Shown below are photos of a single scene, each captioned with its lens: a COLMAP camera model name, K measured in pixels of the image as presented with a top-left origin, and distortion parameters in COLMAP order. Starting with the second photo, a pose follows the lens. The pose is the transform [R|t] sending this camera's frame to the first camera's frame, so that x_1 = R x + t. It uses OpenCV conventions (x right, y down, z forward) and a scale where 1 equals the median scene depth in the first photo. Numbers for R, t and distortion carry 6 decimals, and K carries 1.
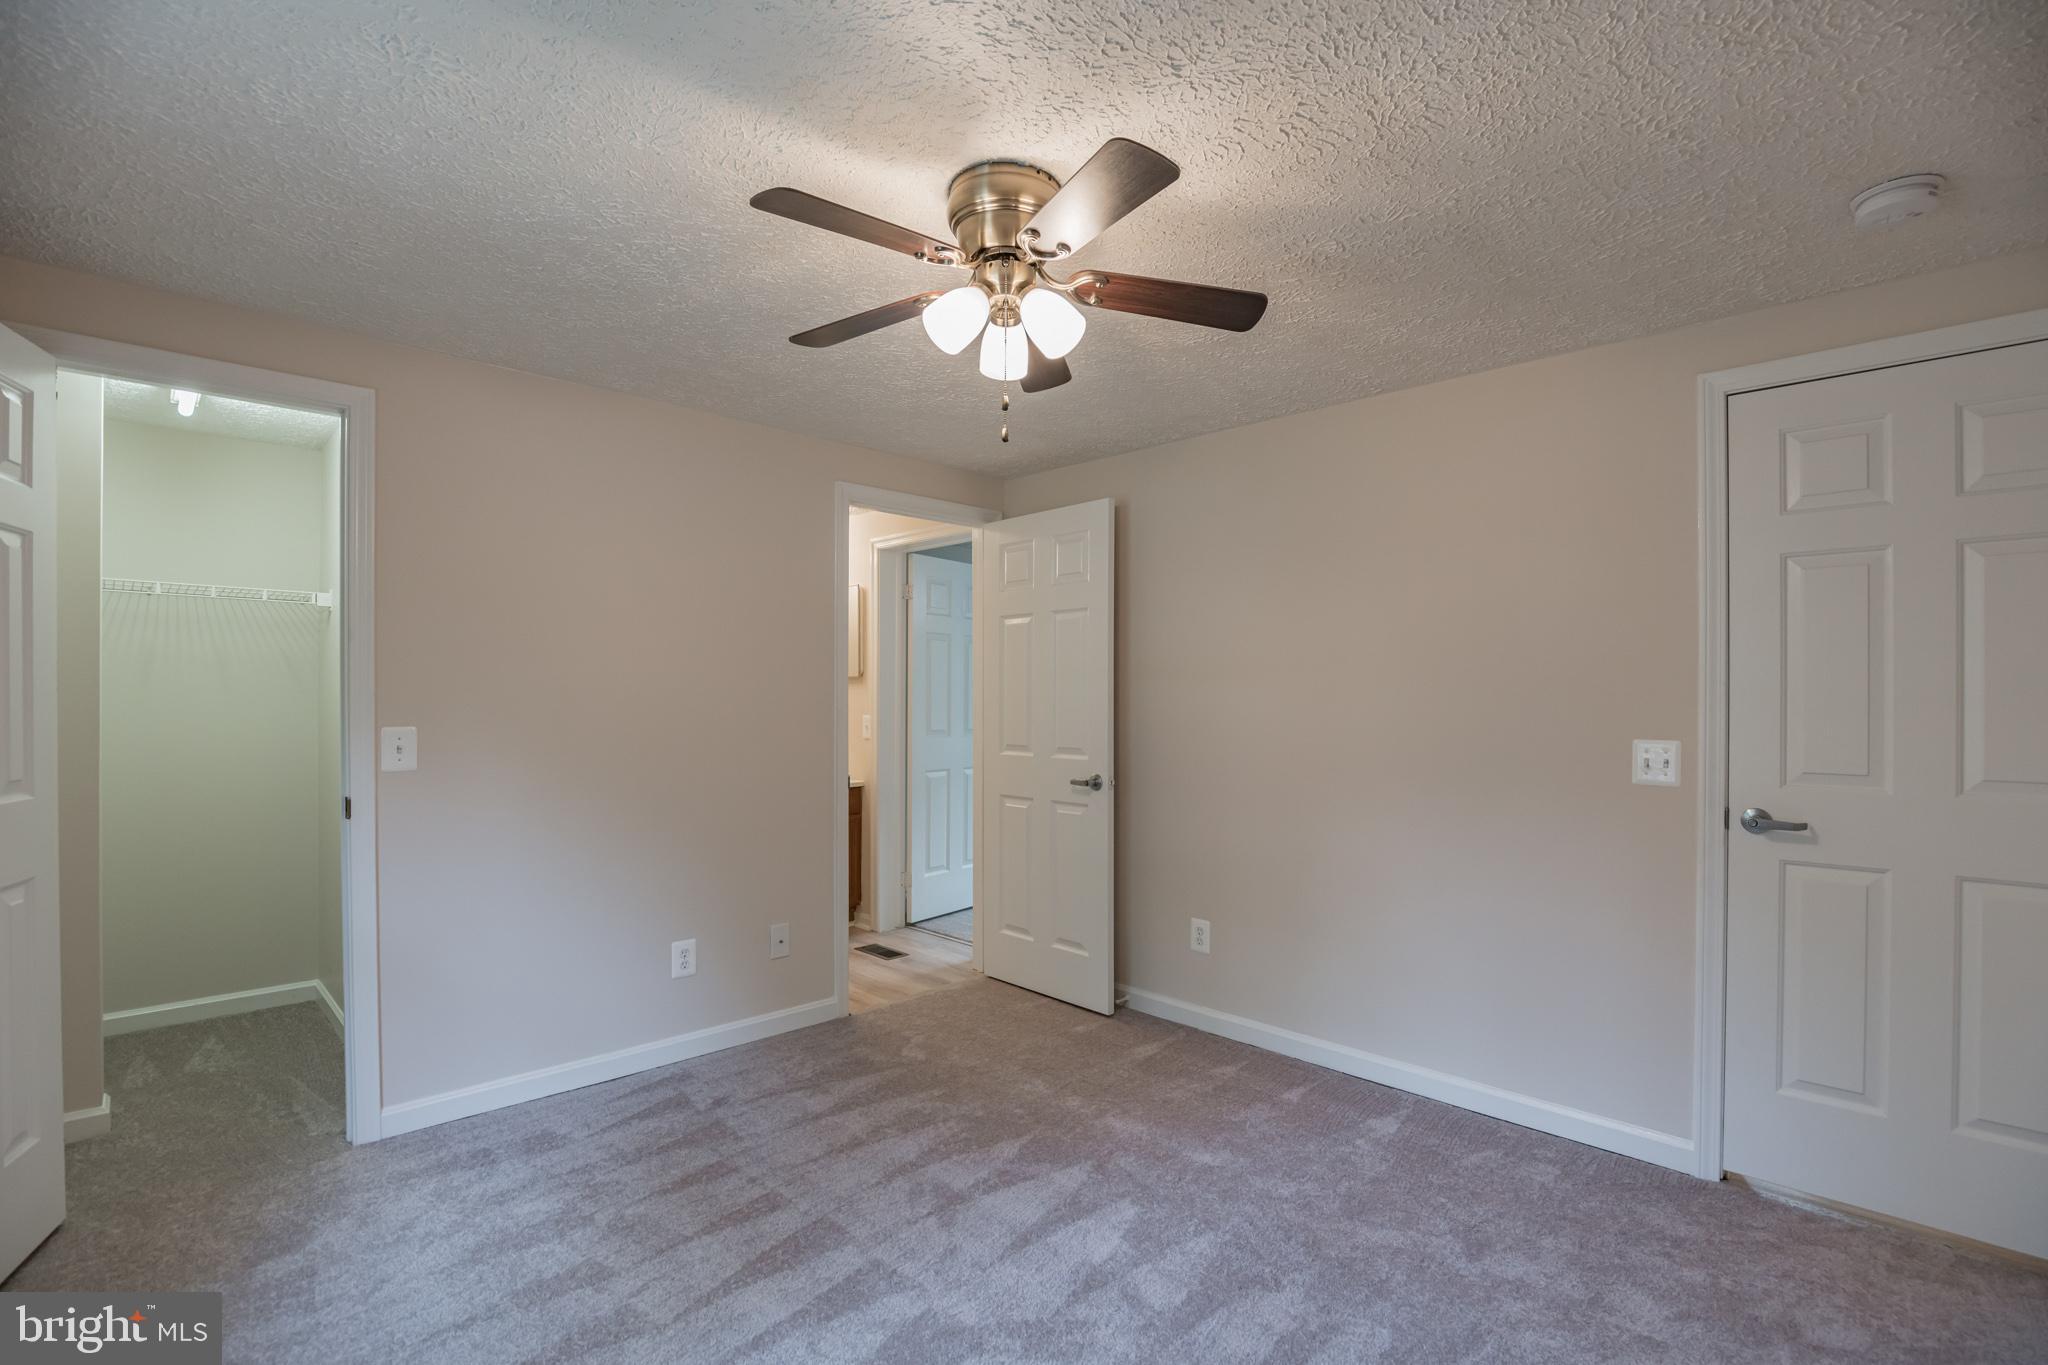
lens RADIAL K [[943.3, 0, 1021.6], [0, 943.3, 700.9], [0, 0, 1]] dist [-0.042704, 0.010344]
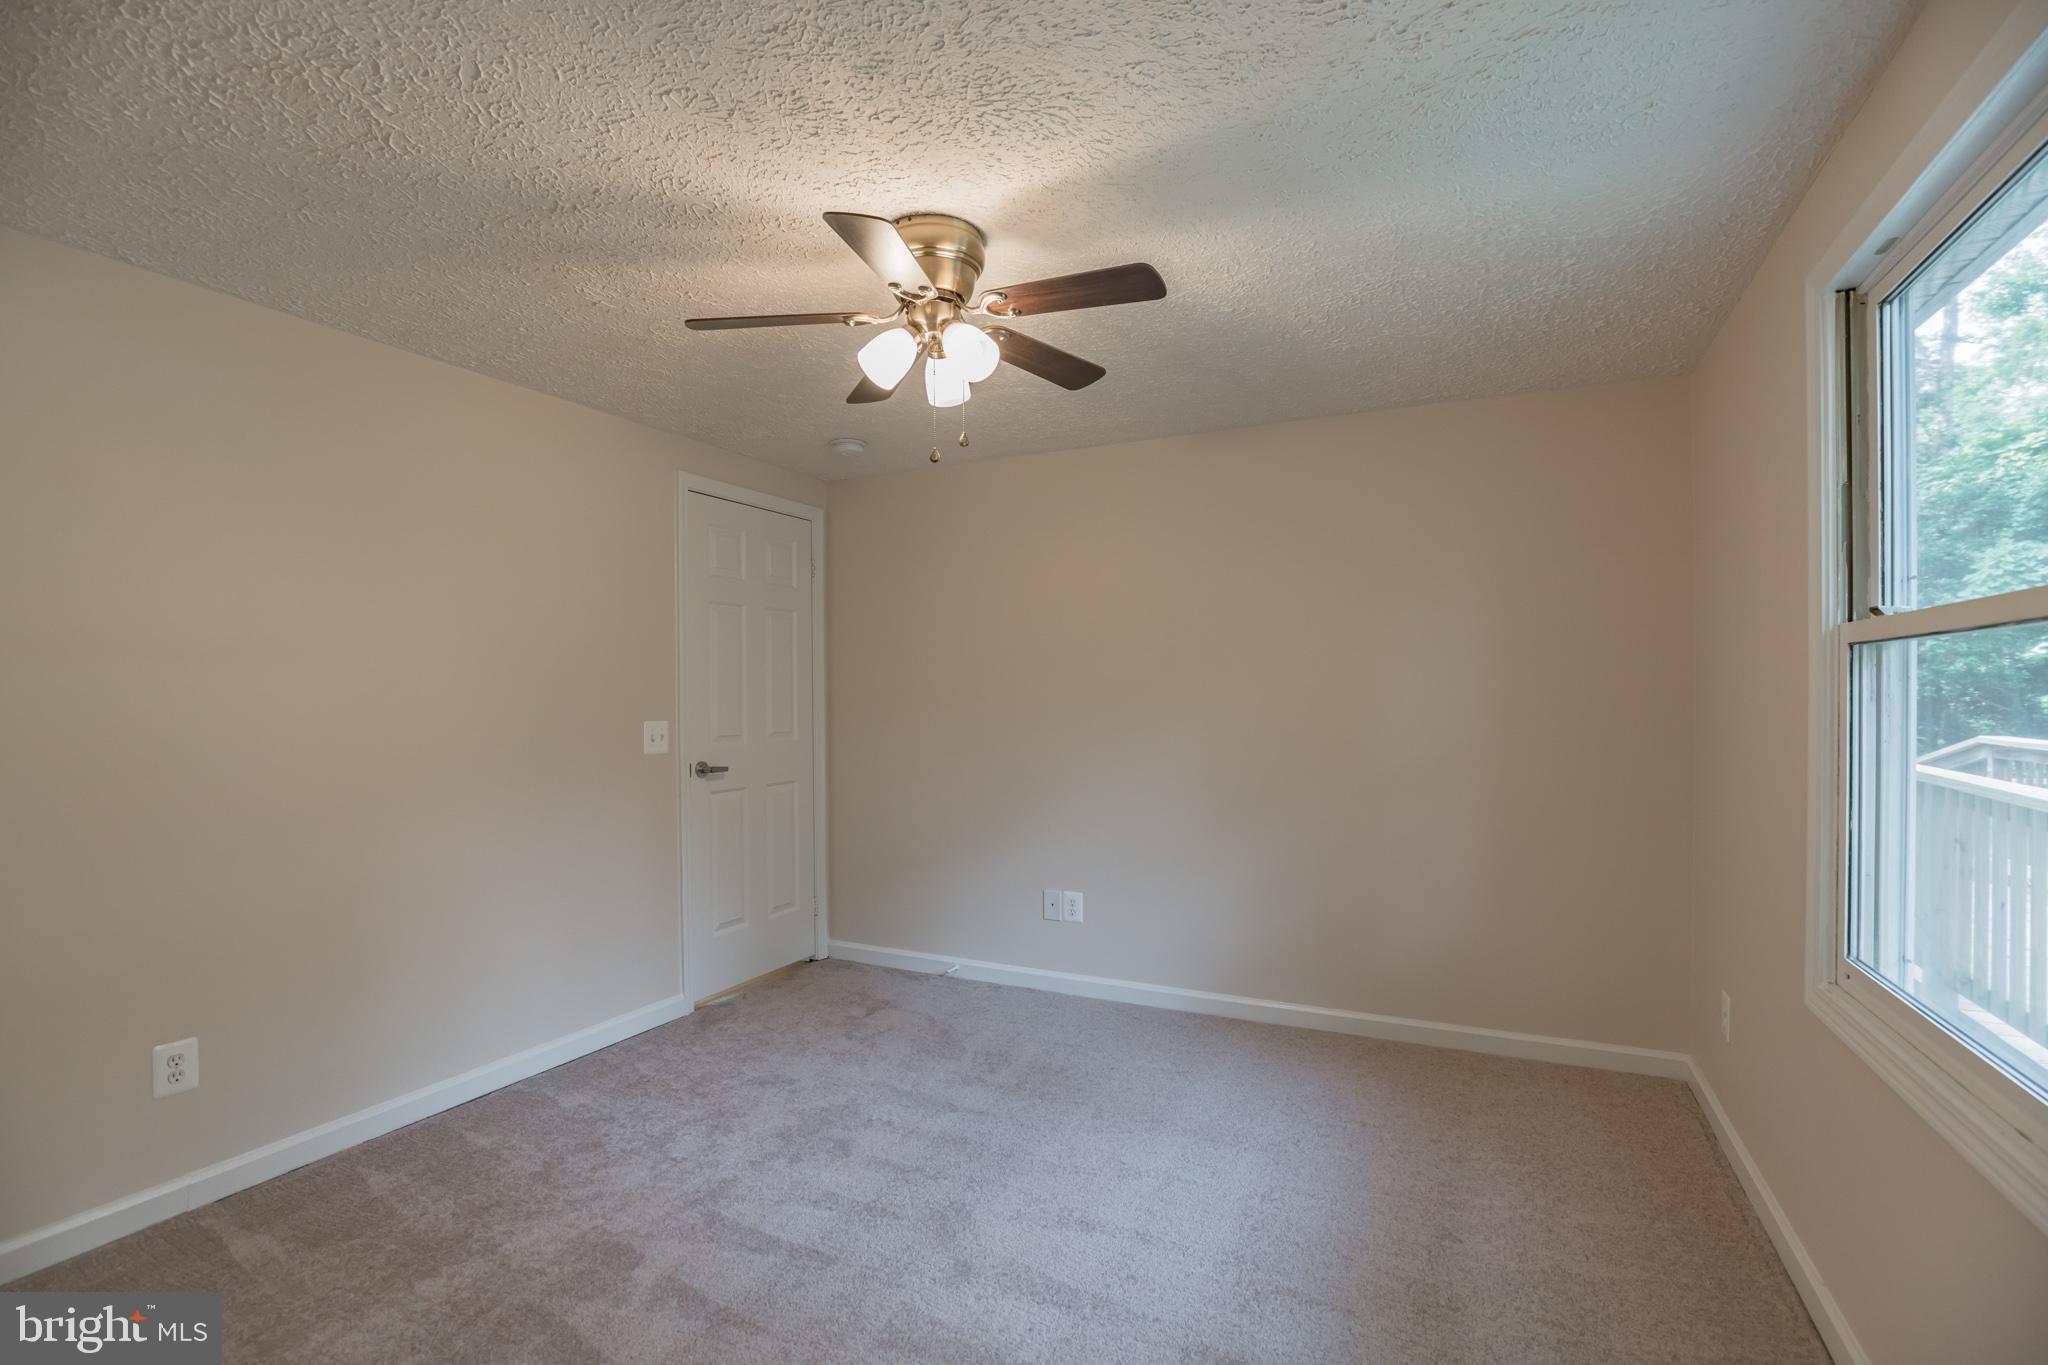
lens RADIAL K [[943.3, 0, 1021.6], [0, 943.3, 700.9], [0, 0, 1]] dist [-0.042704, 0.010344]
pose [[-0.318587, -0.006399, 0.947872, -0.841379], [0.015187, 0.999814, 0.011854, 0.002892], [-0.947772, 0.018172, -0.318430, 0.940717]]
